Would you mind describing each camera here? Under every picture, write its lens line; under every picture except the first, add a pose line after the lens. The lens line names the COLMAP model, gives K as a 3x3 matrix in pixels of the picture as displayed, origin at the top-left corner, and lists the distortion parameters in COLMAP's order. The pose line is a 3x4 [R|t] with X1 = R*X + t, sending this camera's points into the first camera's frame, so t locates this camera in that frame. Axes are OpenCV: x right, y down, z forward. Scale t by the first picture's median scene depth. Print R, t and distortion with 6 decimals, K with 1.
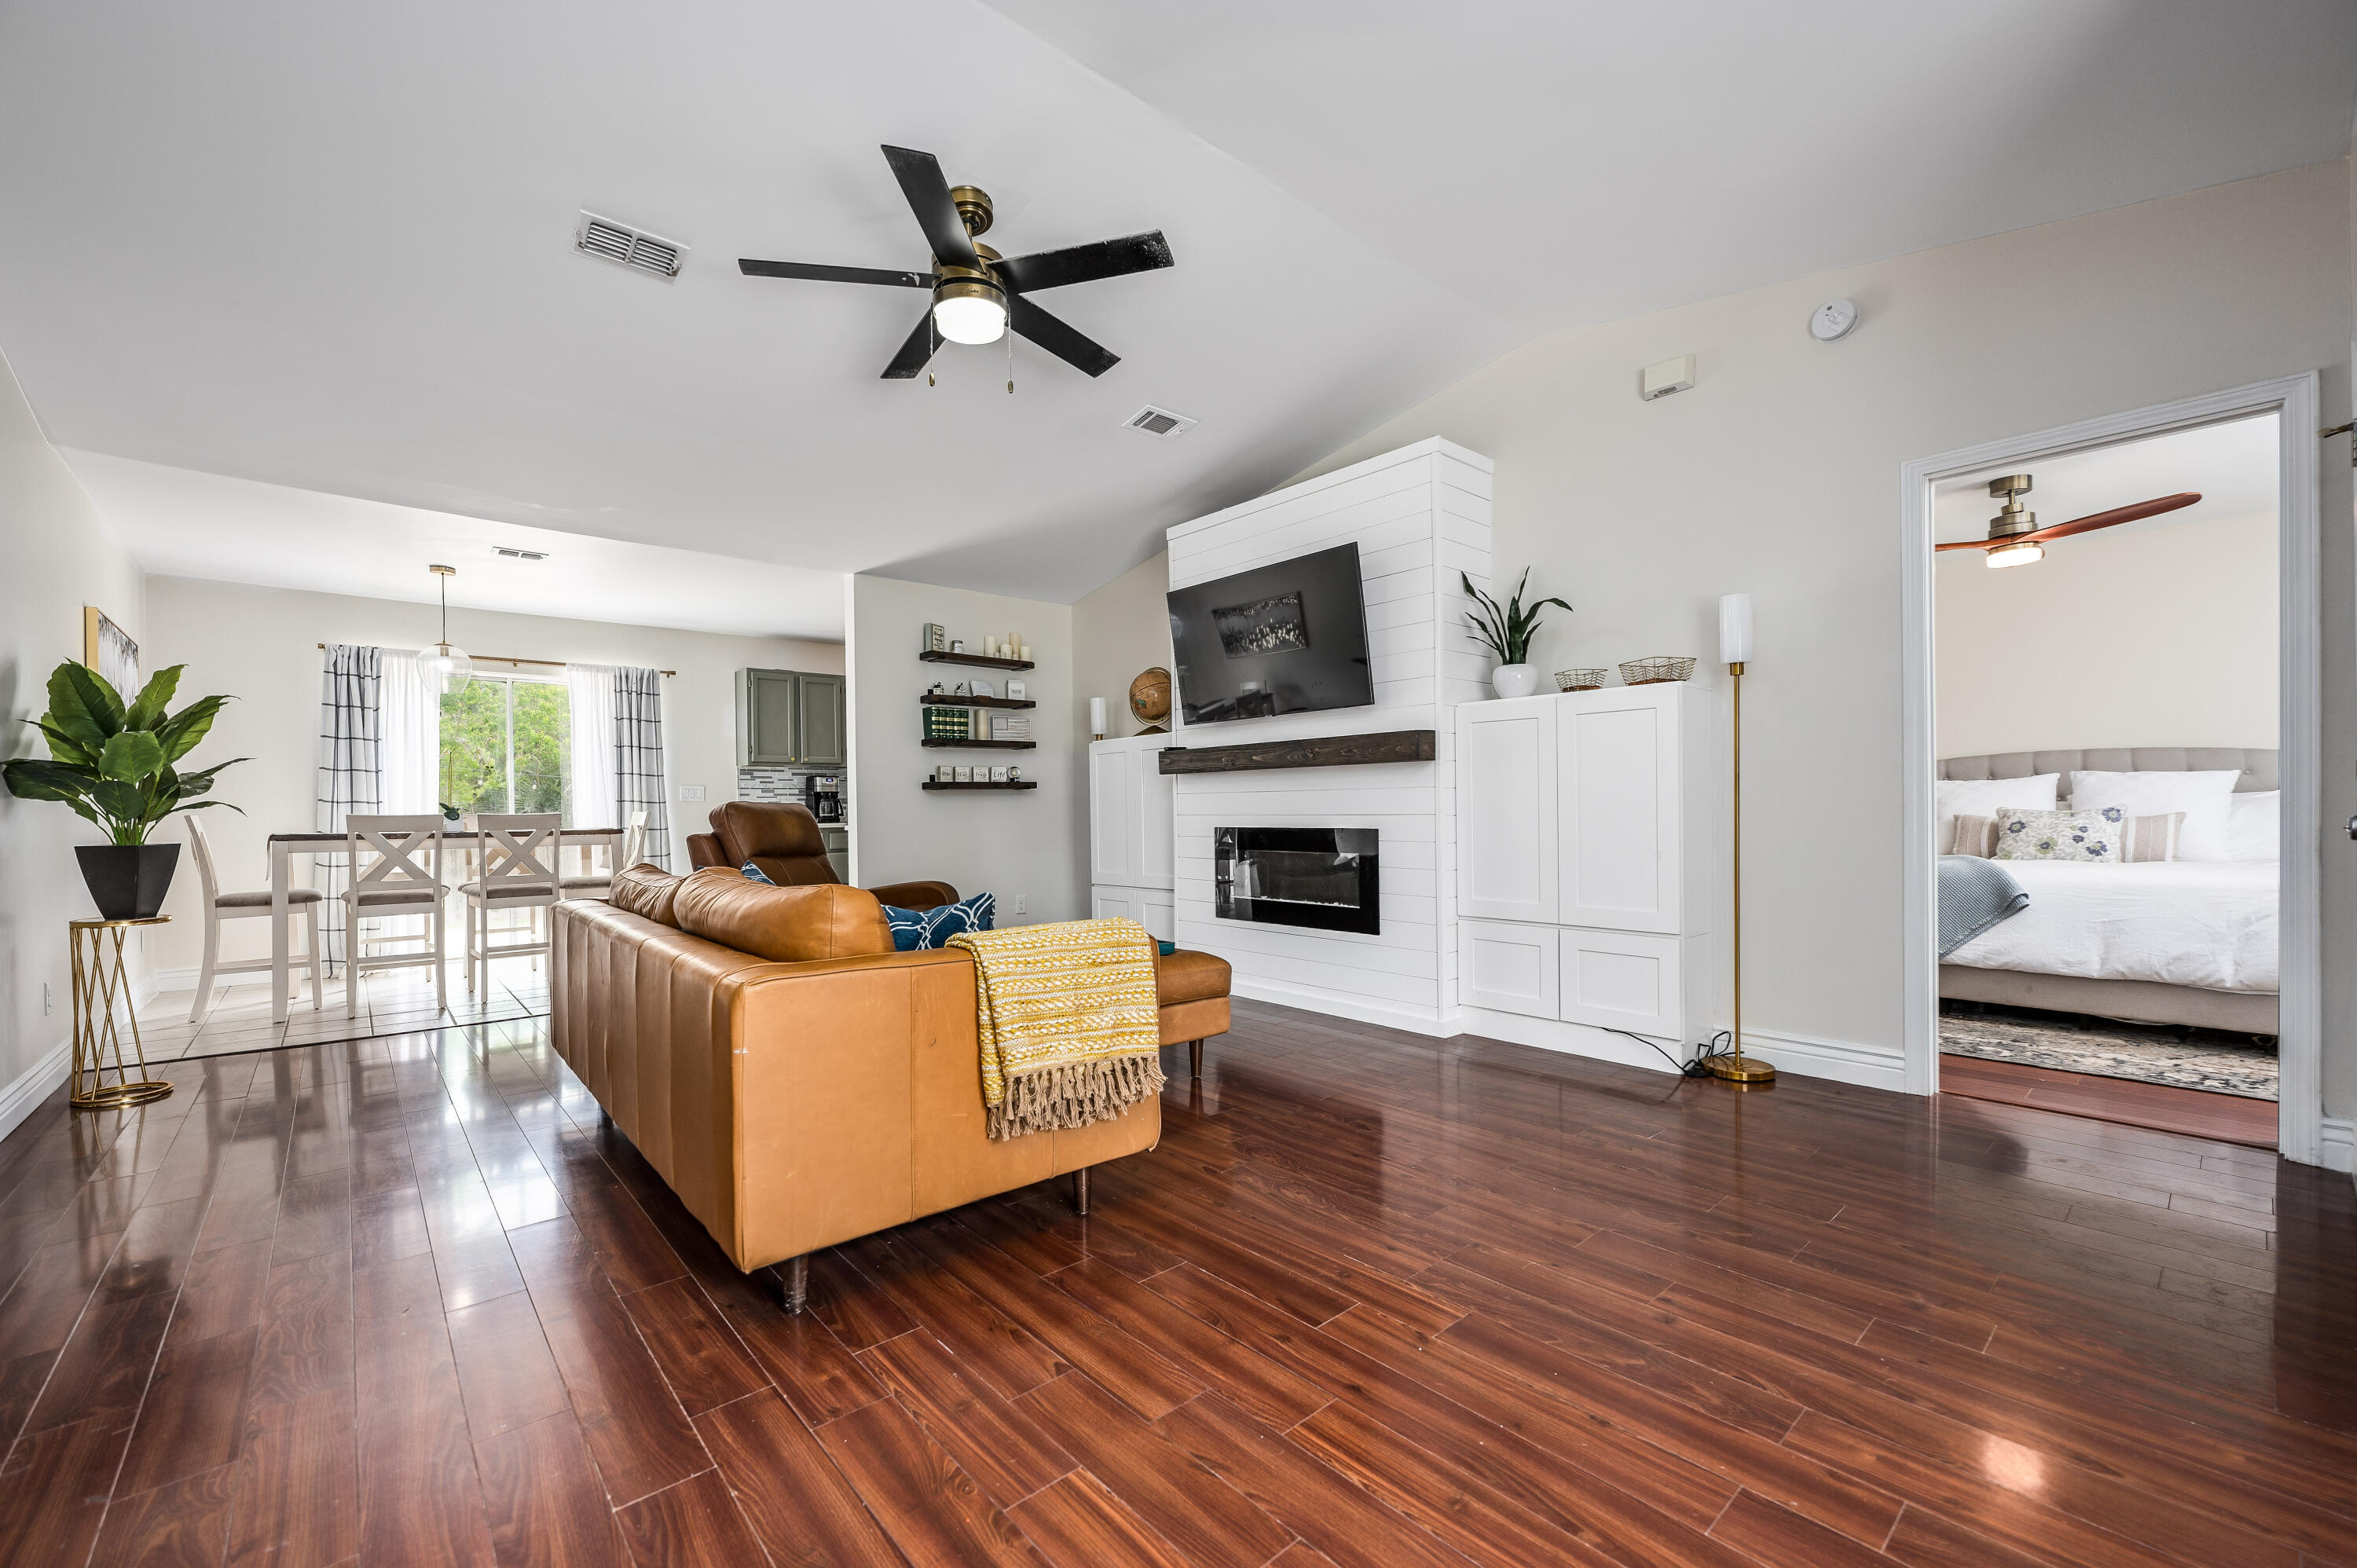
lens RADIAL K [[947.3, 0, 1179.9], [0, 947.3, 813.8], [0, 0, 1]] dist [-0.000752, -0.000216]
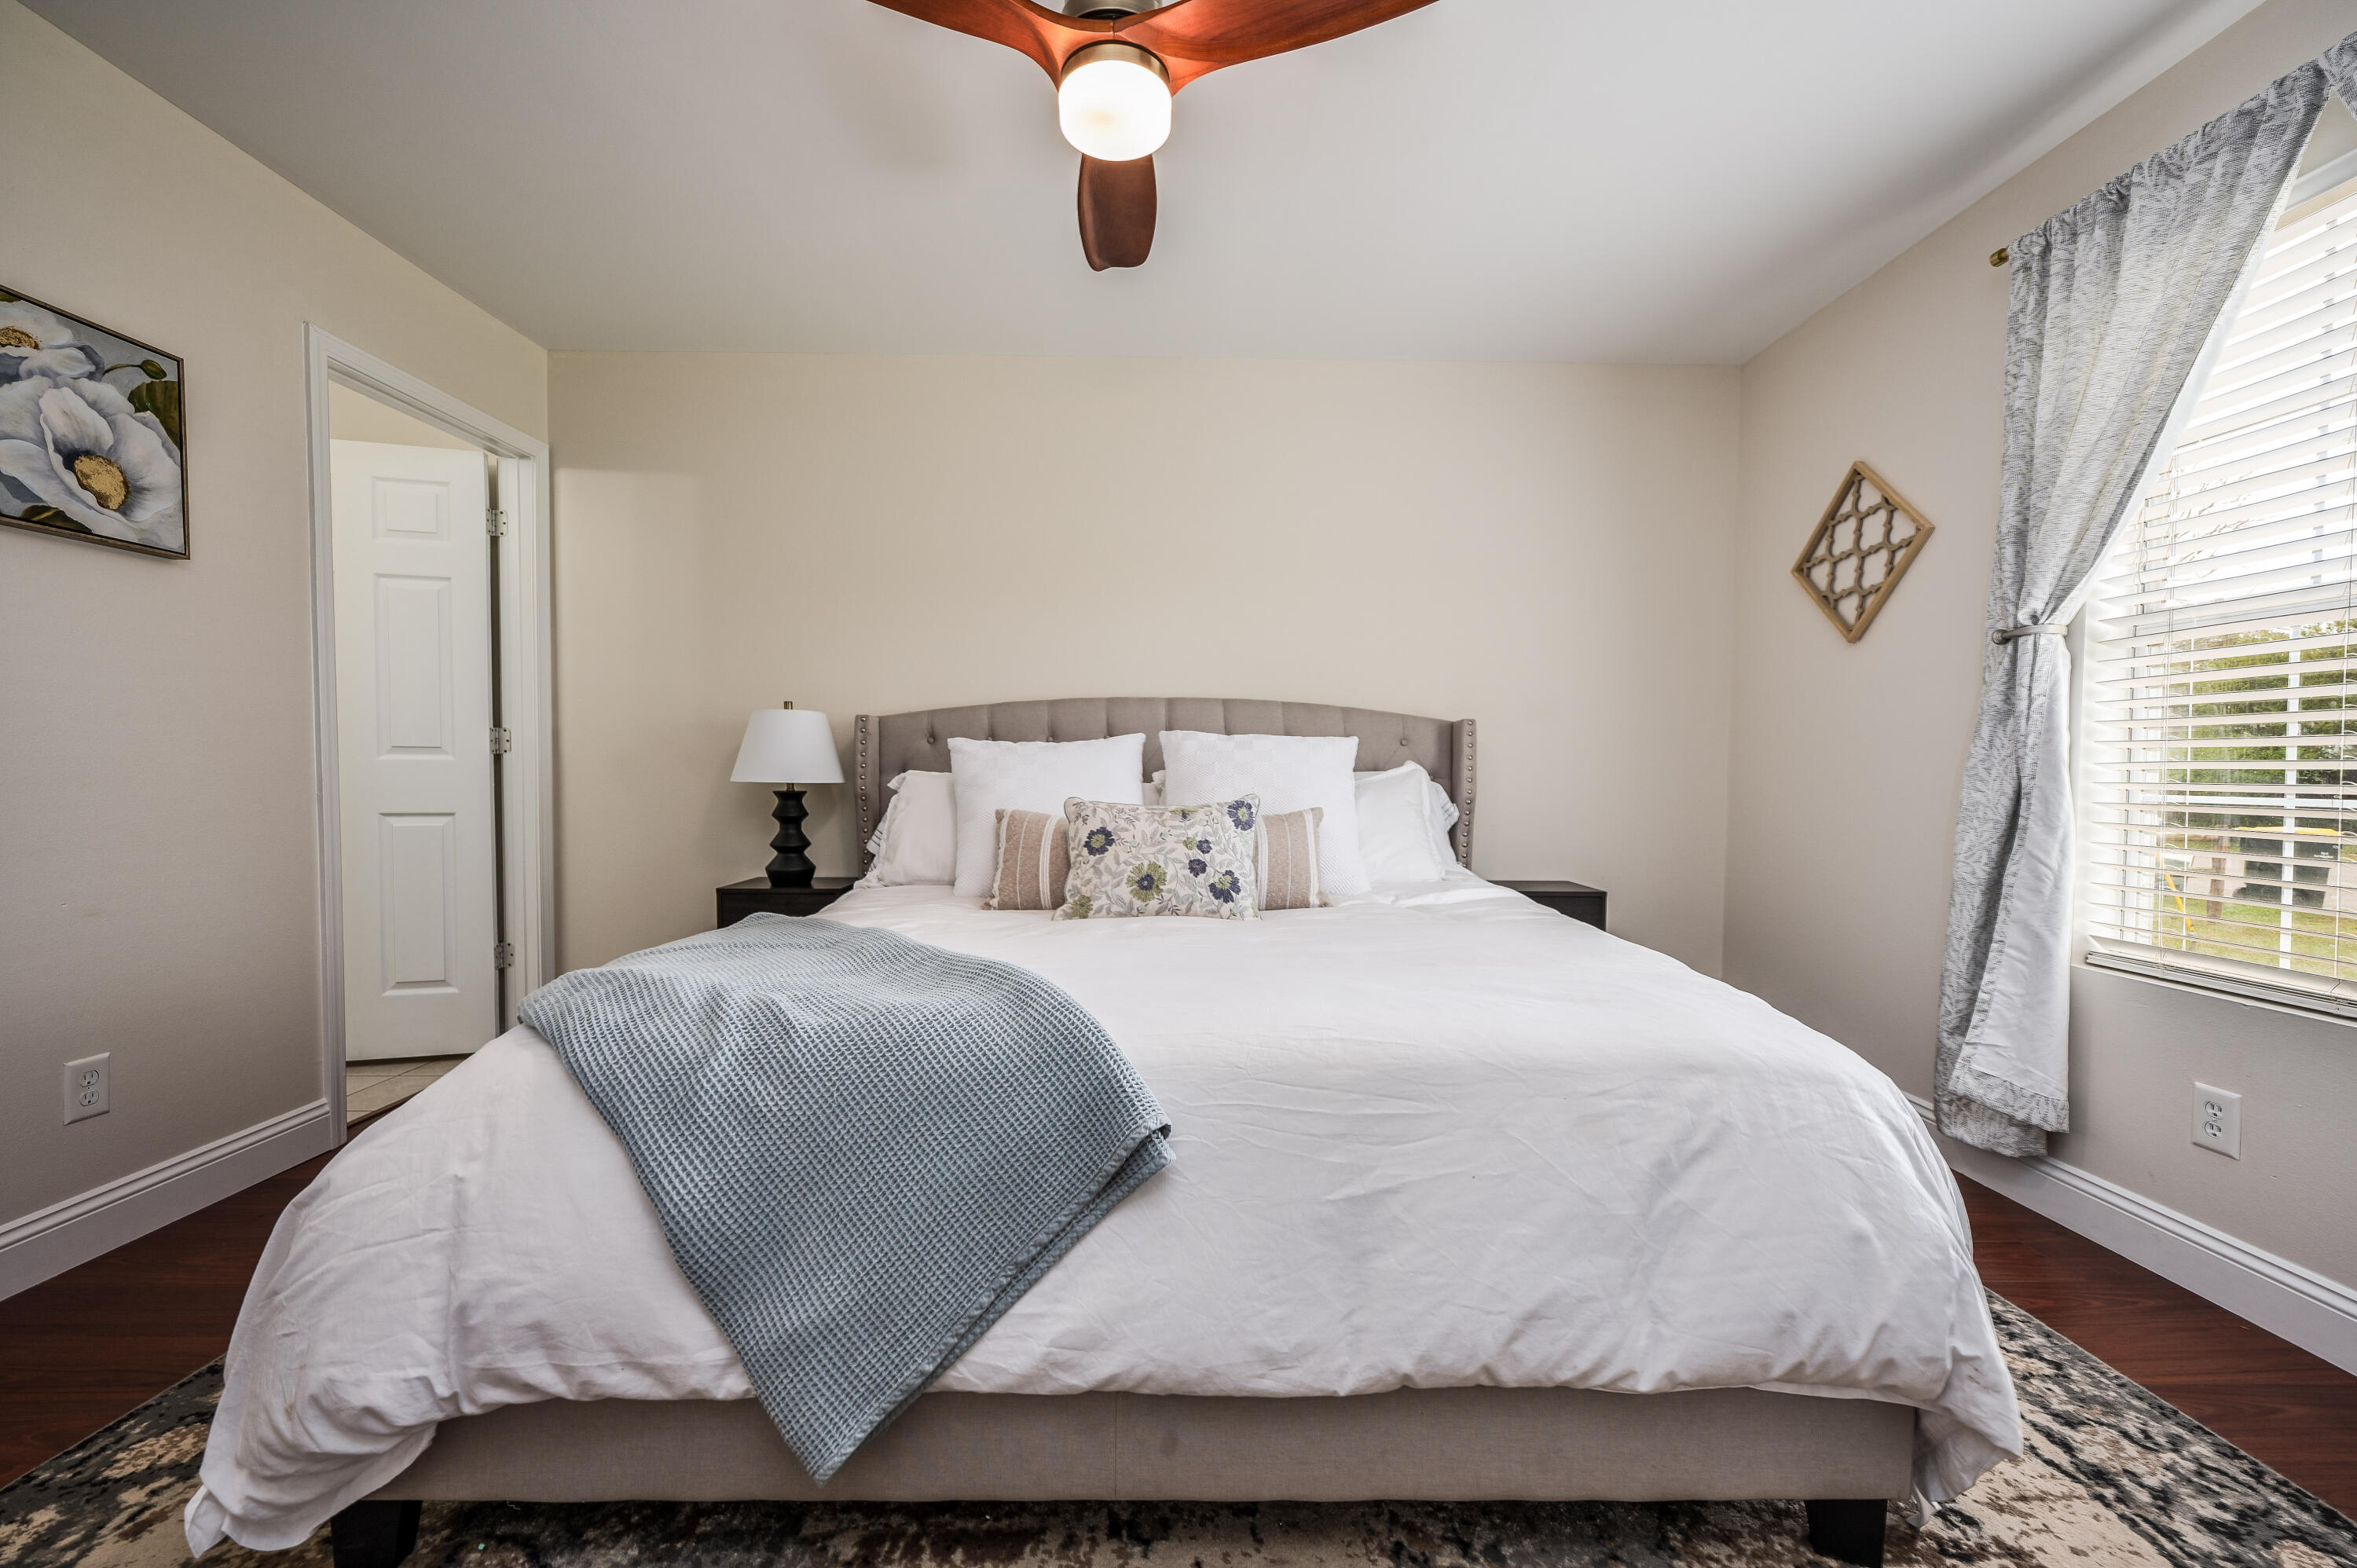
lens RADIAL K [[932.6, 0, 1186.6], [0, 932.6, 797.4], [0, 0, 1]] dist [-0.001189, -0.000358]
pose [[0.648765, -0.008582, 0.760941, 0.576864], [-0.009663, 0.999763, 0.019514, -0.017303], [-0.760928, -0.020013, 0.648528, 0.686410]]
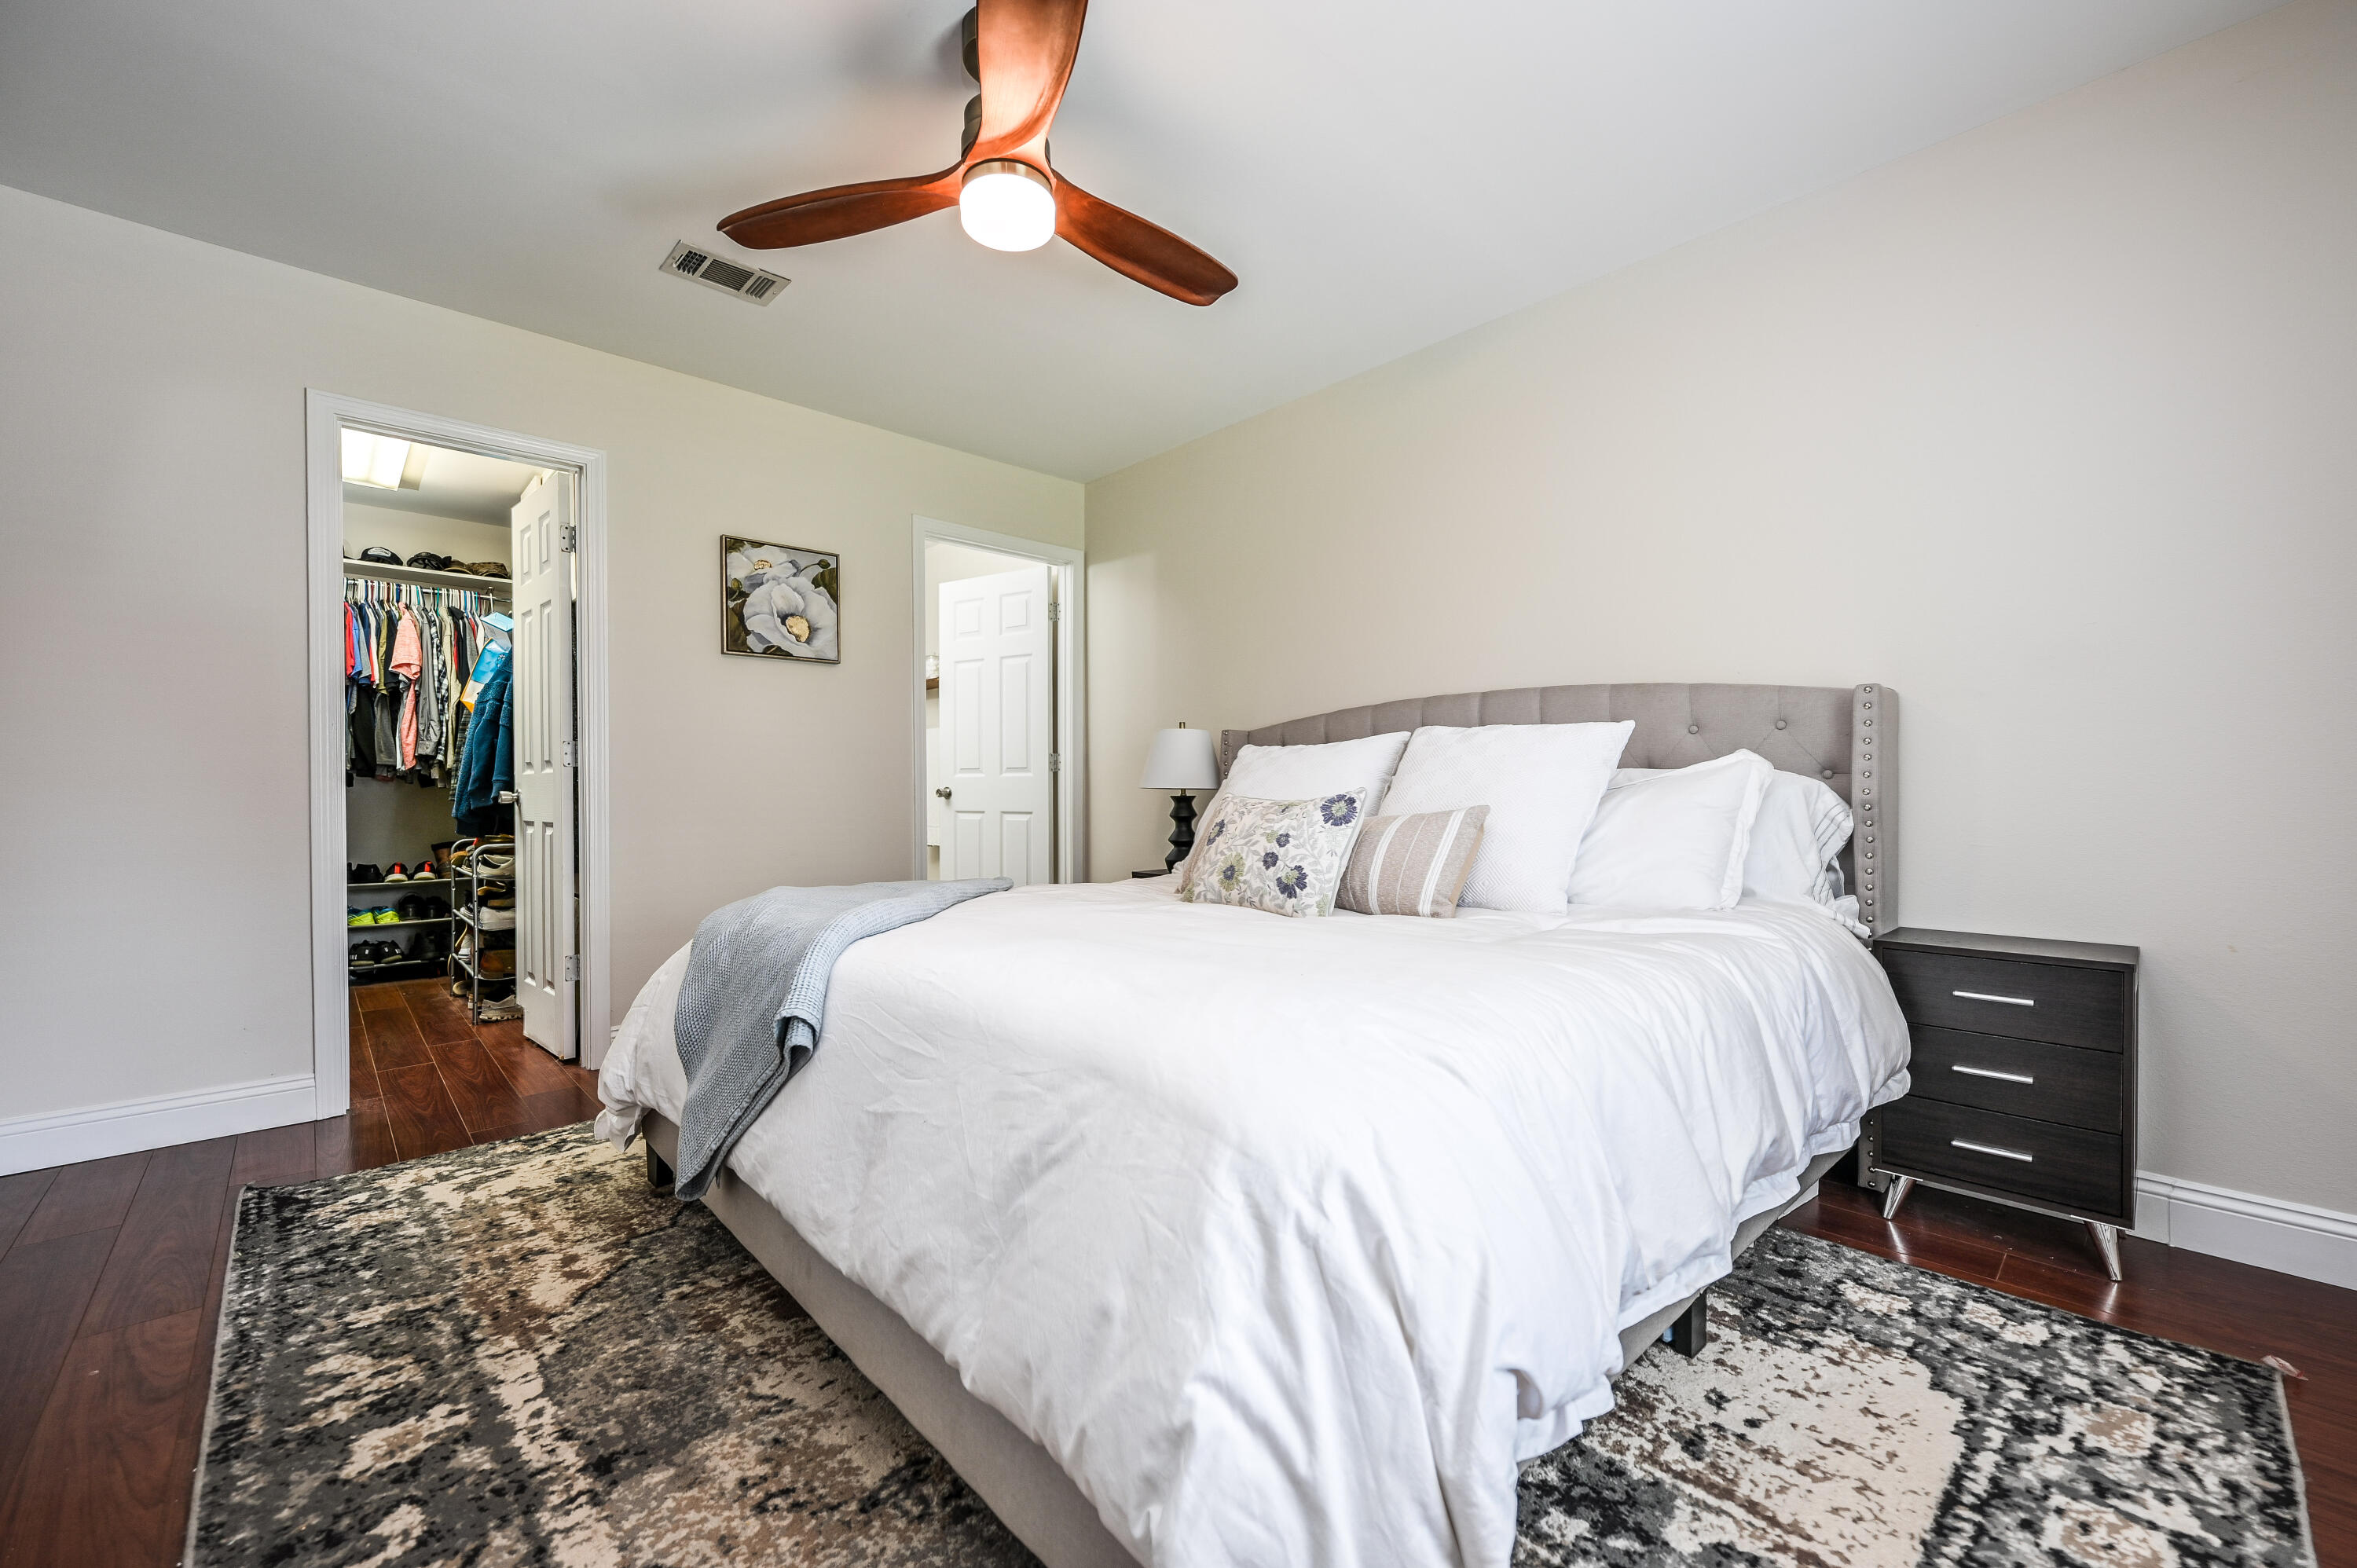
lens RADIAL K [[932.6, 0, 1186.6], [0, 932.6, 797.4], [0, 0, 1]] dist [-0.001189, -0.000358]
pose [[0.999375, 0.010062, 0.033902, 0.873771], [-0.010003, 0.999948, -0.001924, -0.003362], [-0.033920, 0.001583, 0.999423, 0.525832]]
